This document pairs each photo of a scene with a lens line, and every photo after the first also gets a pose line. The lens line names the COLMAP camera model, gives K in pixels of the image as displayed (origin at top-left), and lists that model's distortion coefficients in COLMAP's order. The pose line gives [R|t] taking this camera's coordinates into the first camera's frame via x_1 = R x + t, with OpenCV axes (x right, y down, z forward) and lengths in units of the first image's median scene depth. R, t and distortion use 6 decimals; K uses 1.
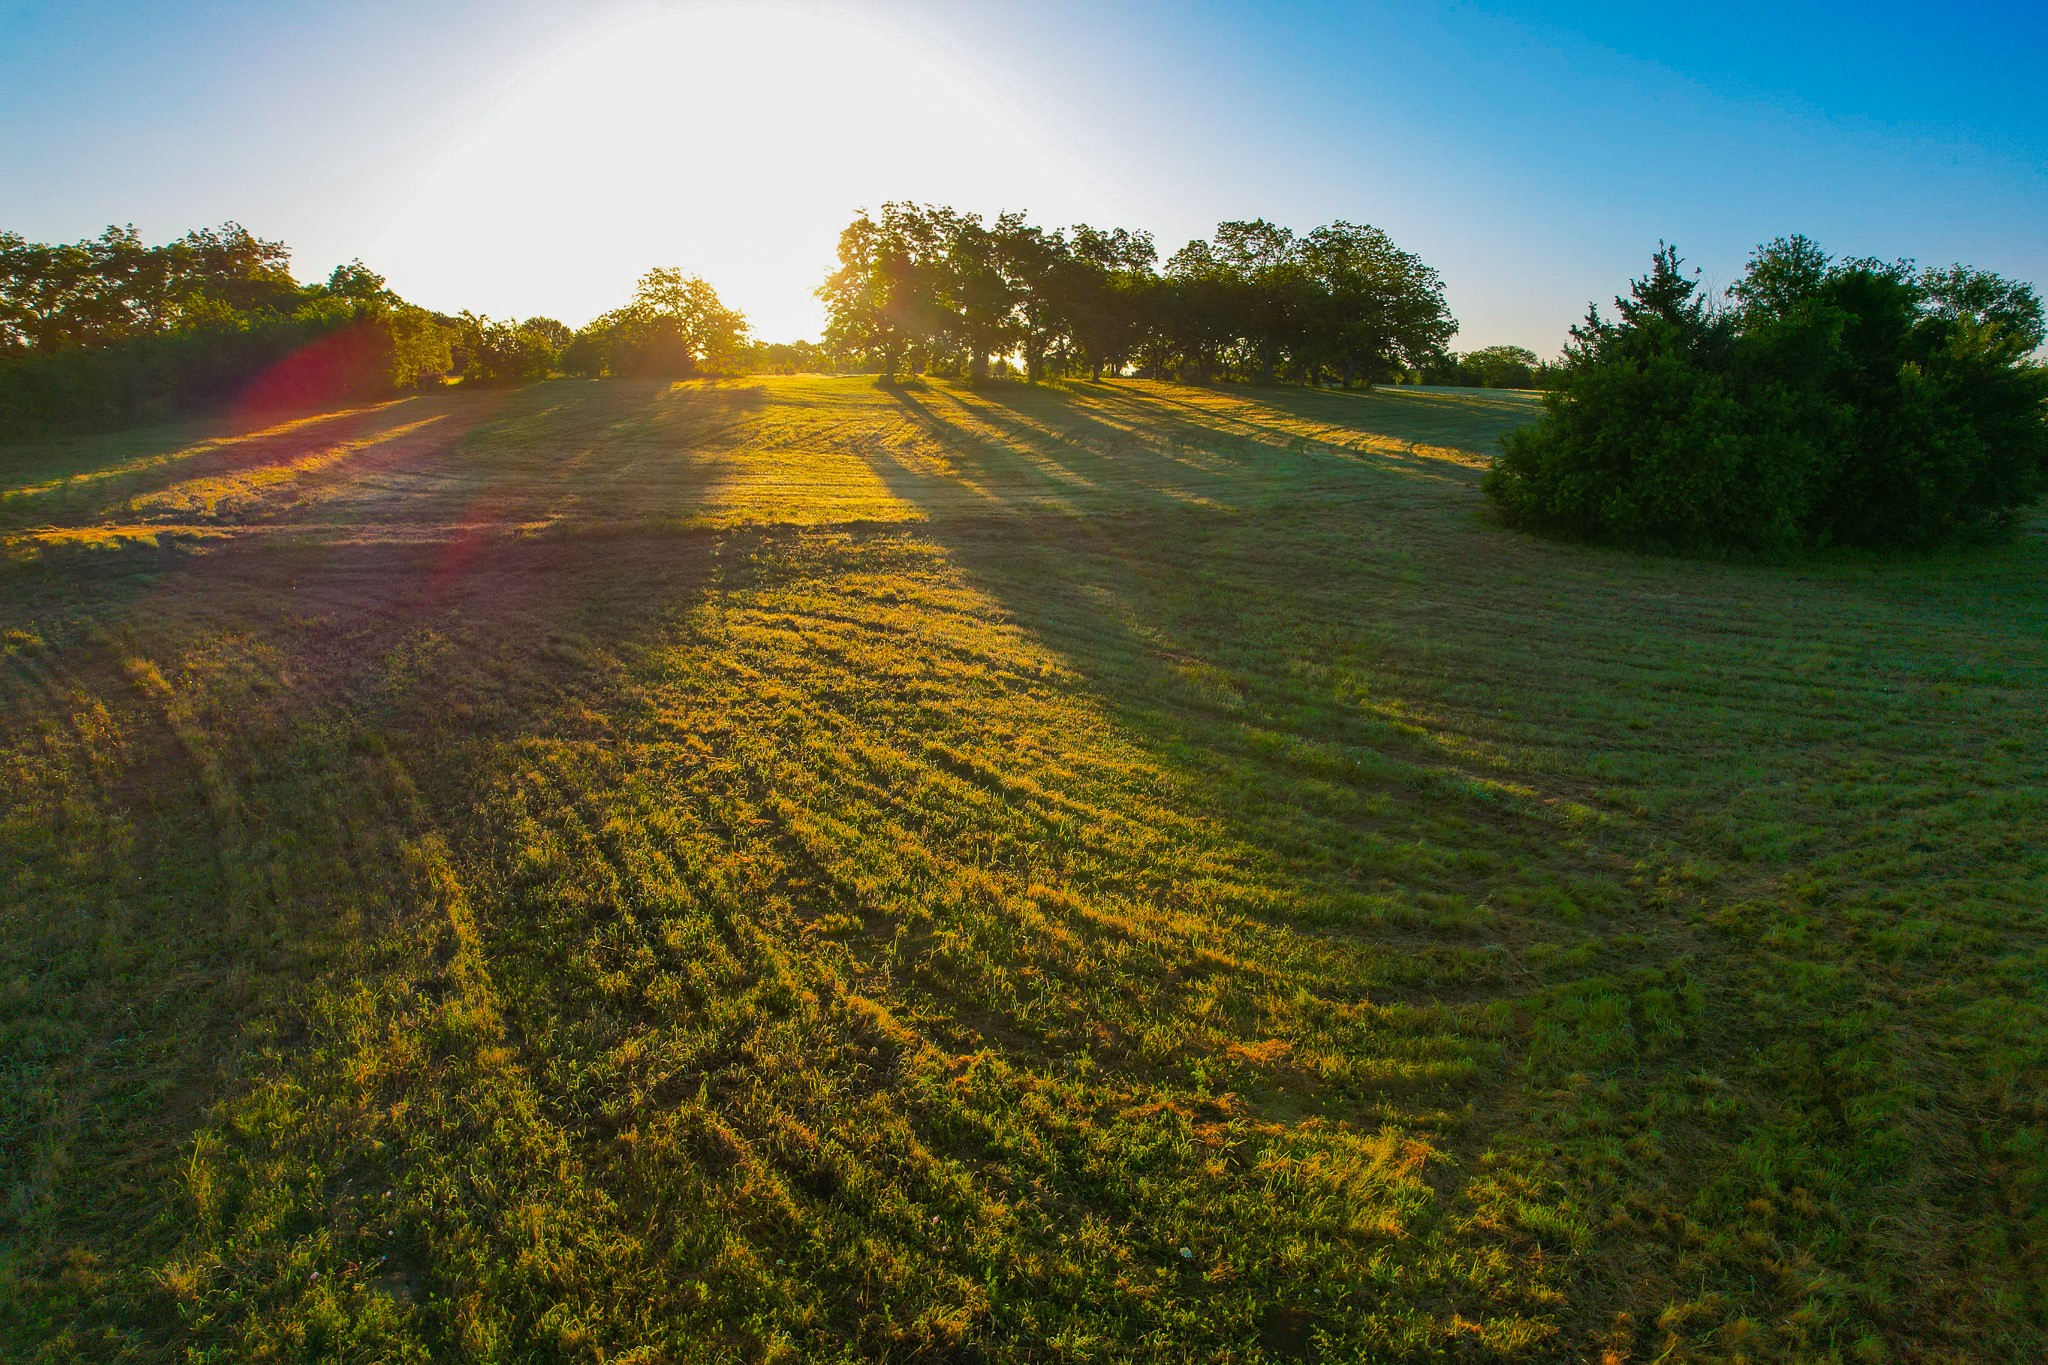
lens RADIAL K [[1322.8, 0, 1025.4], [0, 1322.8, 687.8], [0, 0, 1]] dist [-0.078603, 0.073896]
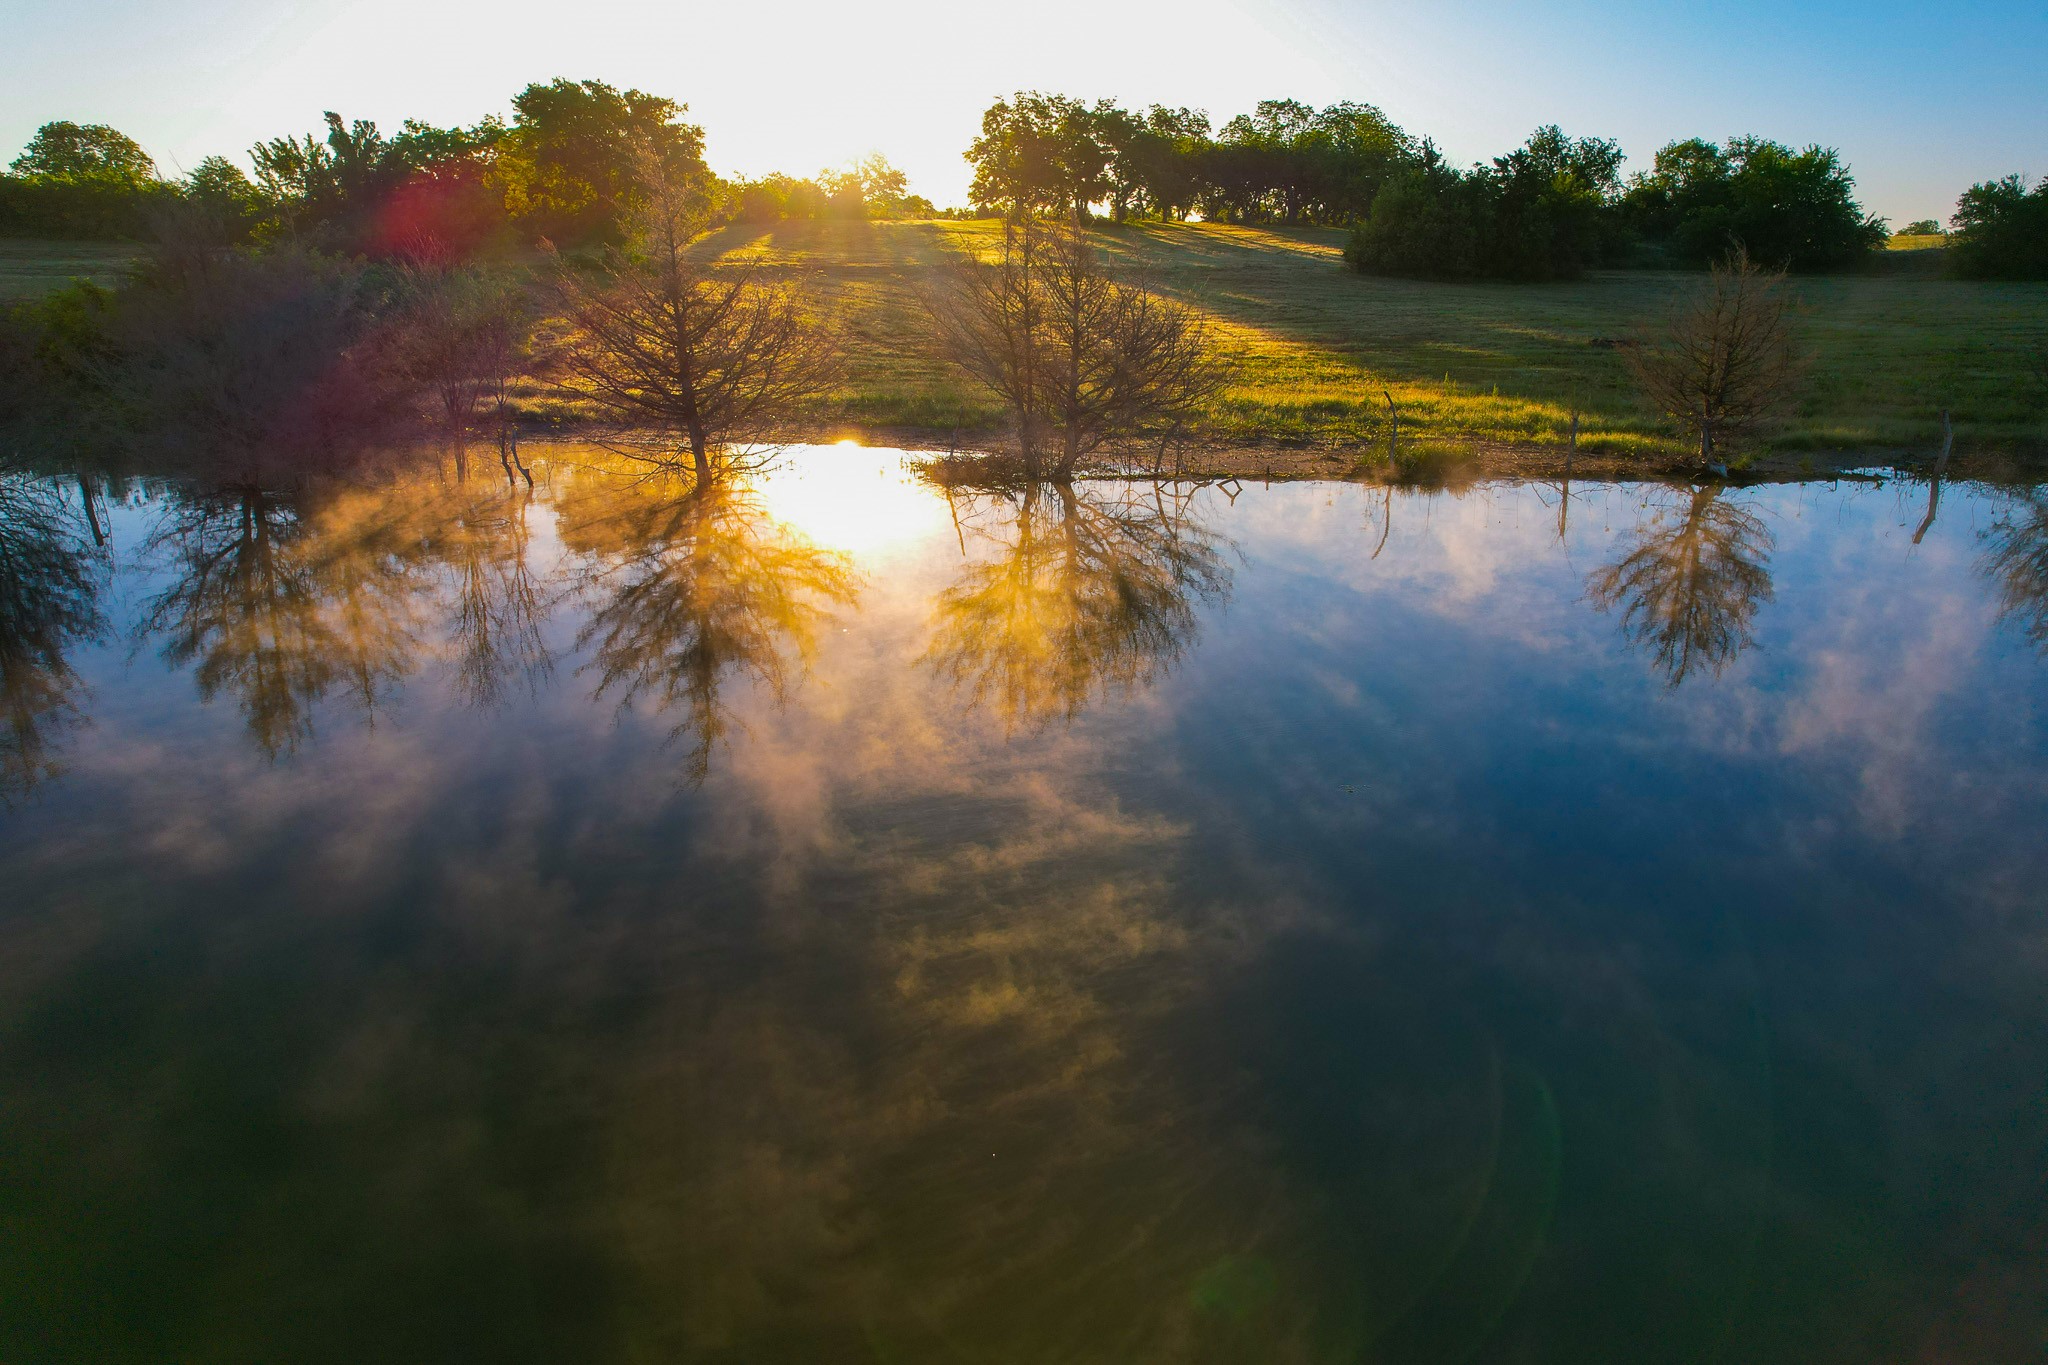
lens RADIAL K [[1322.8, 0, 1028.0], [0, 1322.8, 674.5], [0, 0, 1]] dist [-0.078603, 0.073896]
pose [[0.998554, 0.014313, -0.051809, -0.011495], [-0.009646, 0.995964, 0.089228, 0.118681], [0.052877, -0.088600, 0.994663, -0.415267]]
